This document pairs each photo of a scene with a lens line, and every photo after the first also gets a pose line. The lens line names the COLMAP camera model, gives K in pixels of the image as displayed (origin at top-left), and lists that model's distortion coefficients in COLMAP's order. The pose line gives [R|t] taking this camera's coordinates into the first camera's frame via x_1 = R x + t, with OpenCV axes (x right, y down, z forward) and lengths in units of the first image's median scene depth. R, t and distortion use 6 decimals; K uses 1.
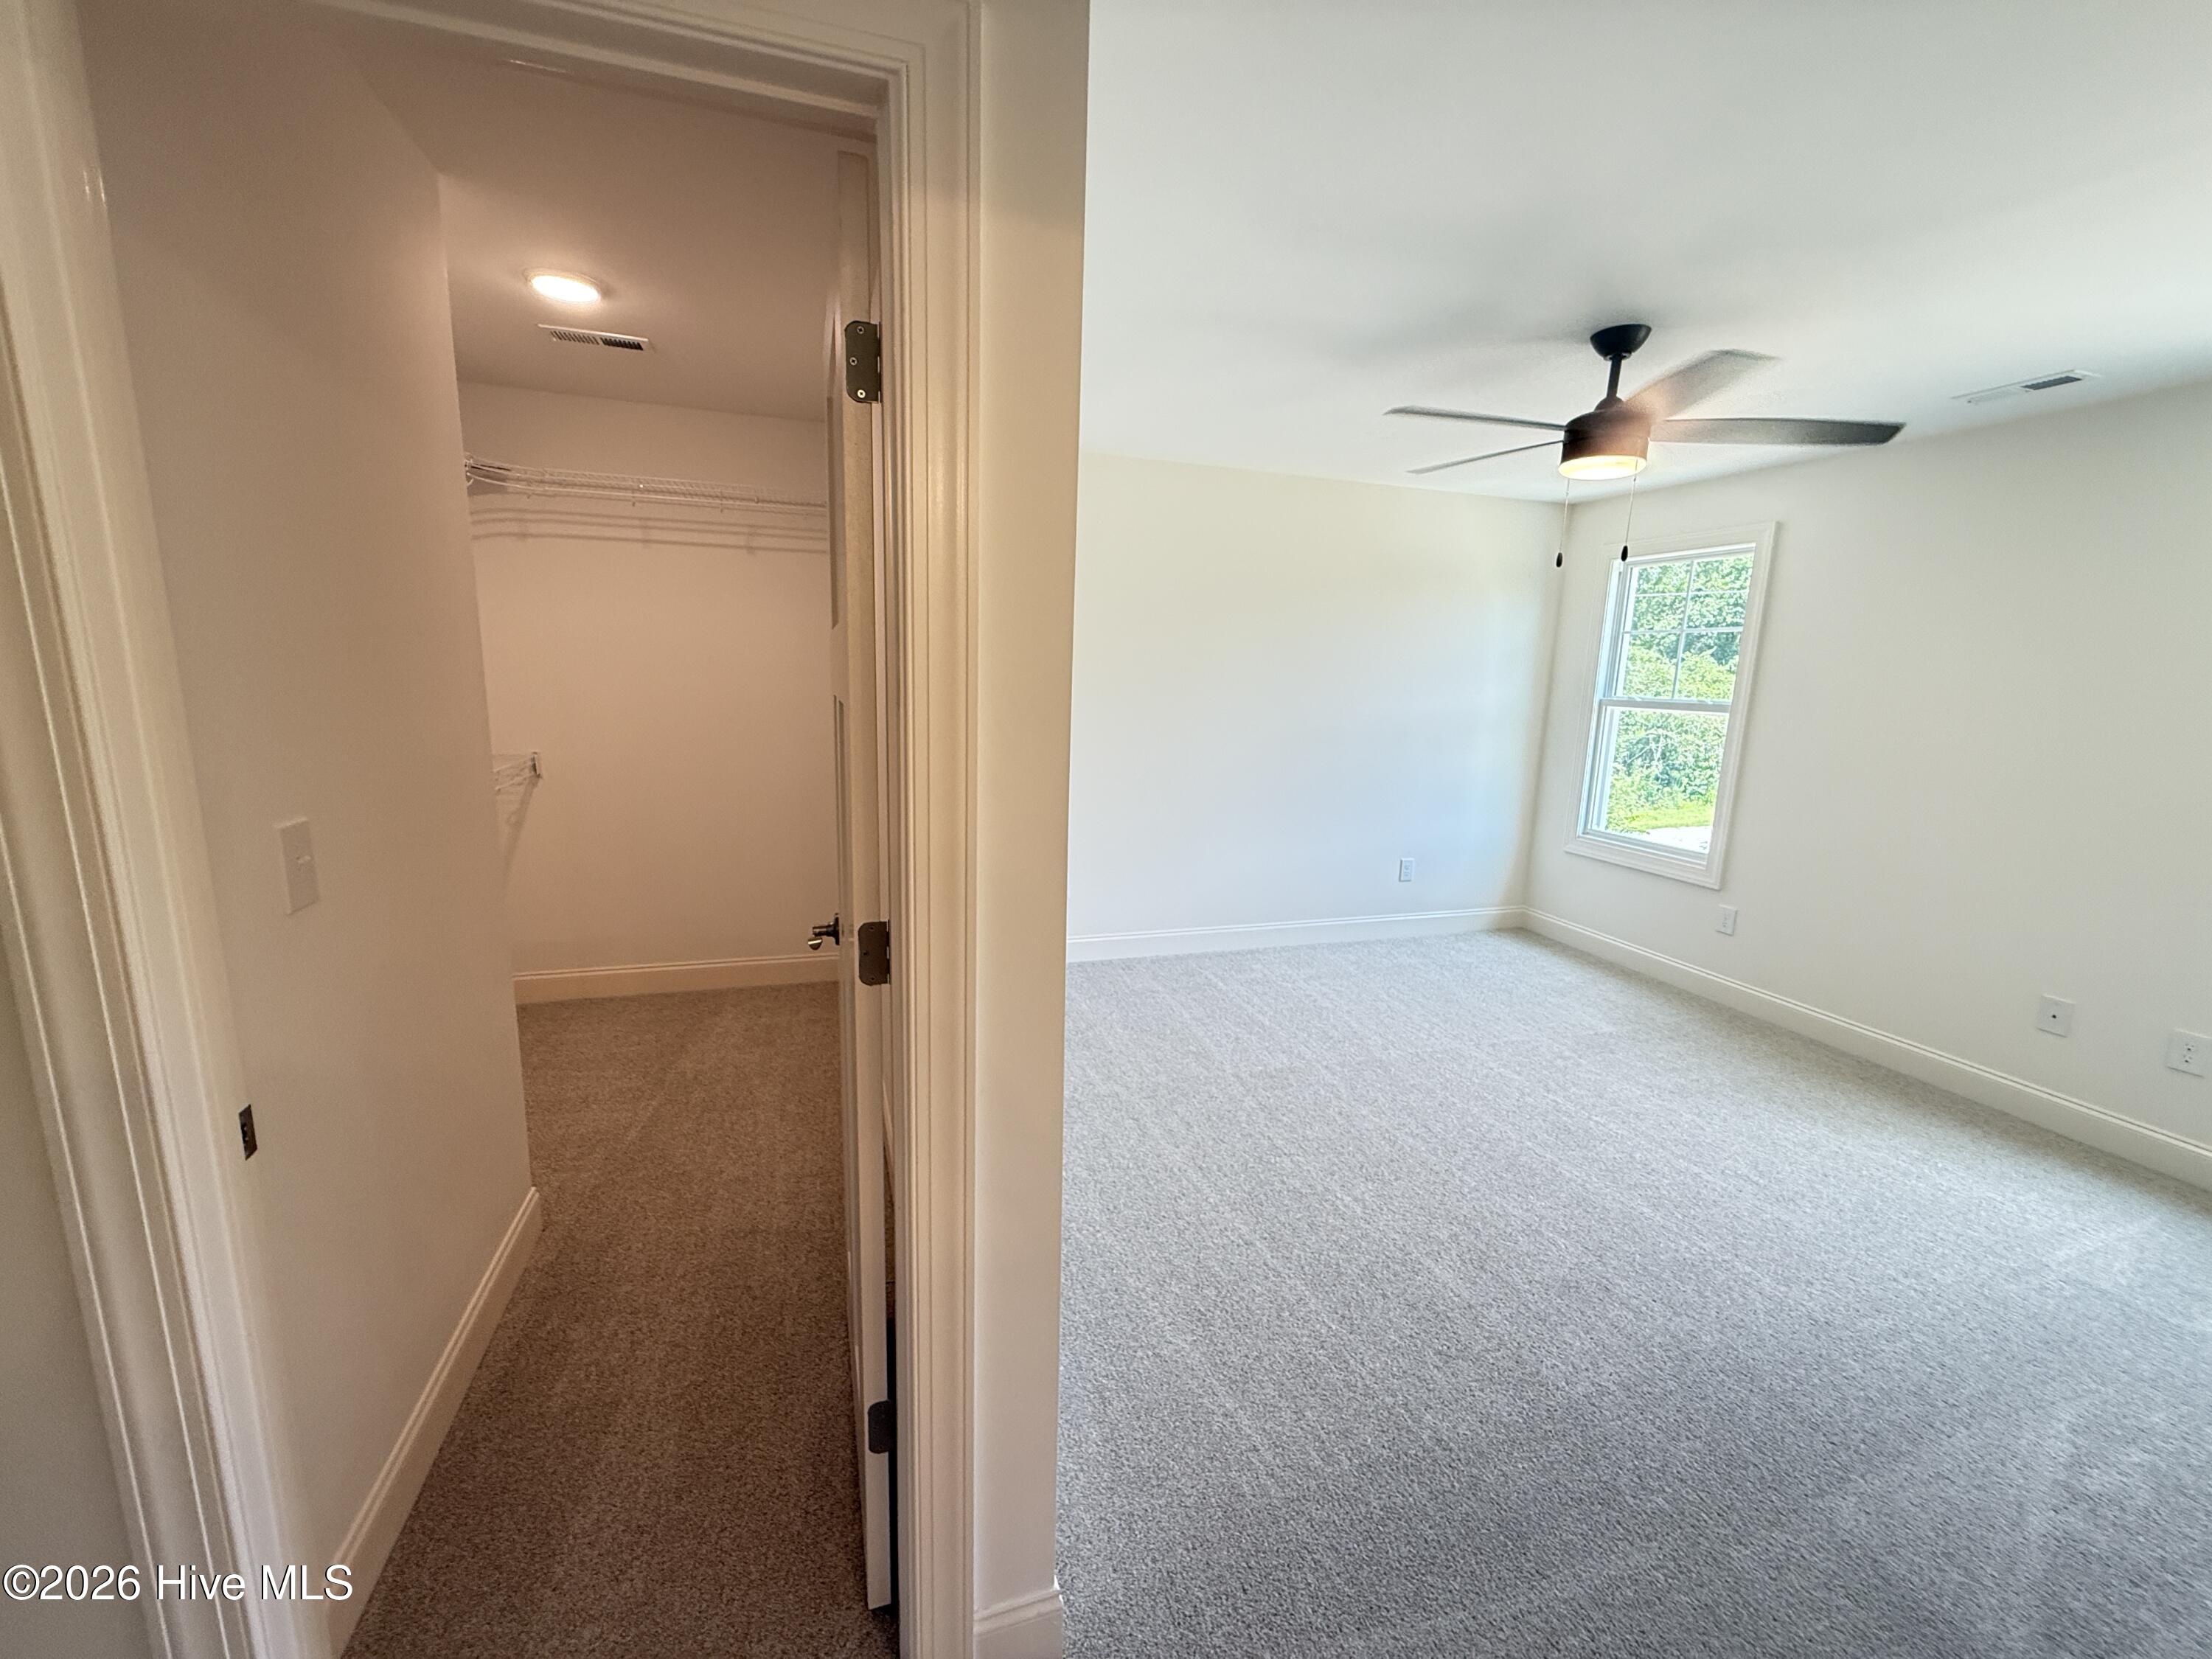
lens RADIAL K [[879.0, 0, 1101.8], [0, 879.0, 829.8], [0, 0, 1]] dist [-0.001192, 0.000773]
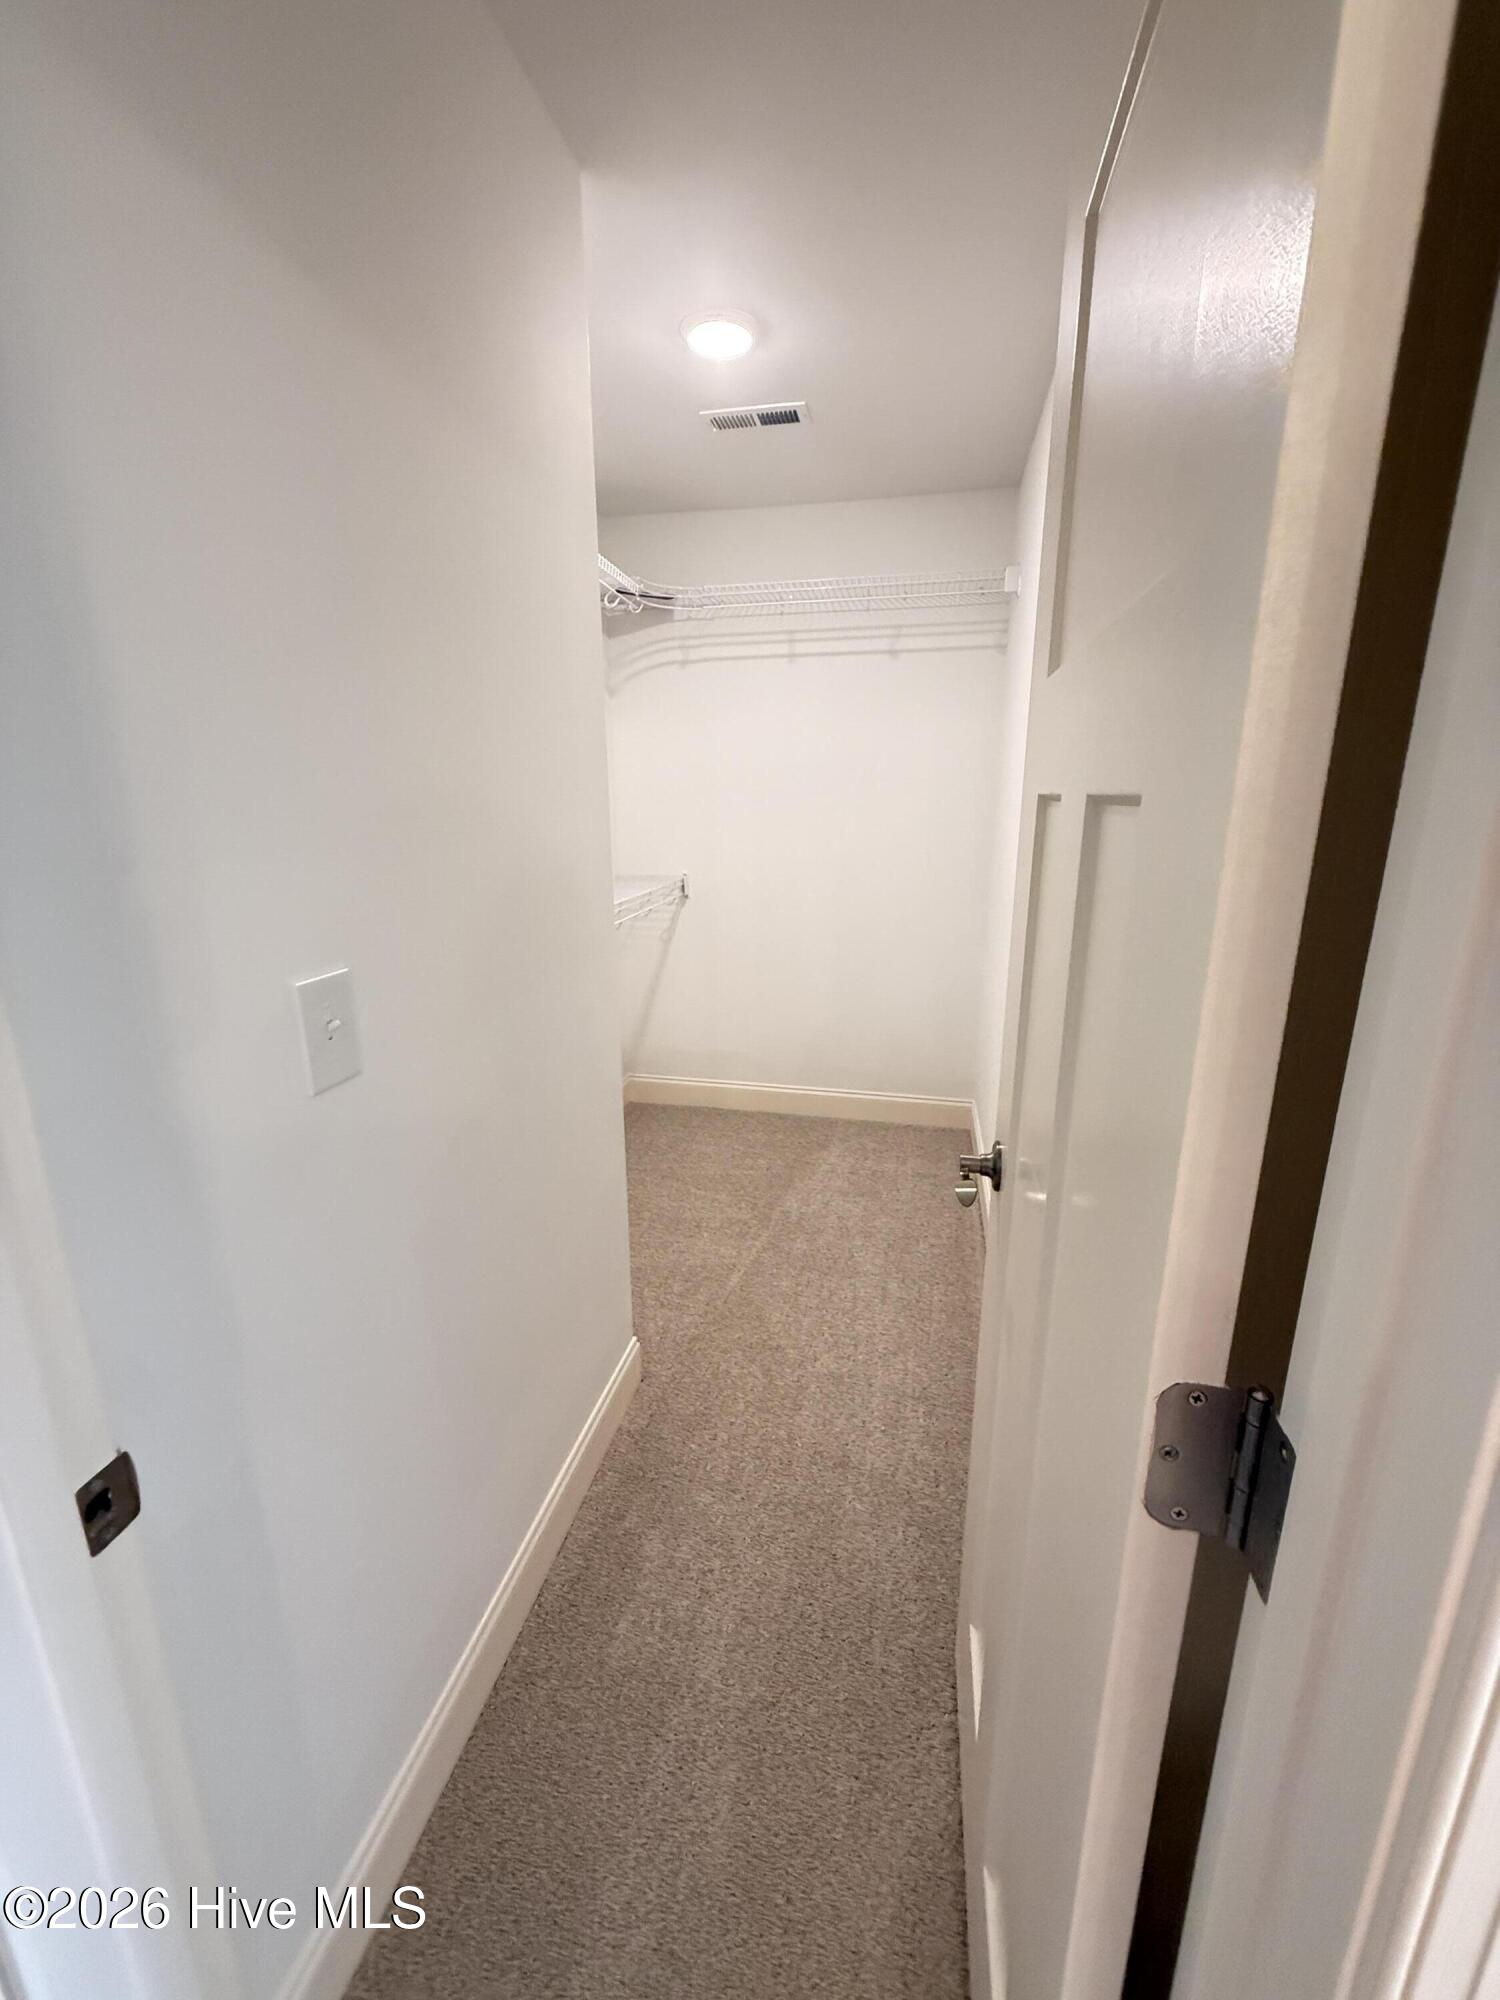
lens RADIAL K [[794.8, 0, 746.2], [0, 794.8, 999.3], [0, 0, 1]] dist [-0.001192, 0.000773]
pose [[0.861993, 0.093978, -0.498133, -0.114916], [-0.059002, 0.994586, 0.085540, -0.030278], [0.503475, -0.044344, 0.862871, 0.260327]]
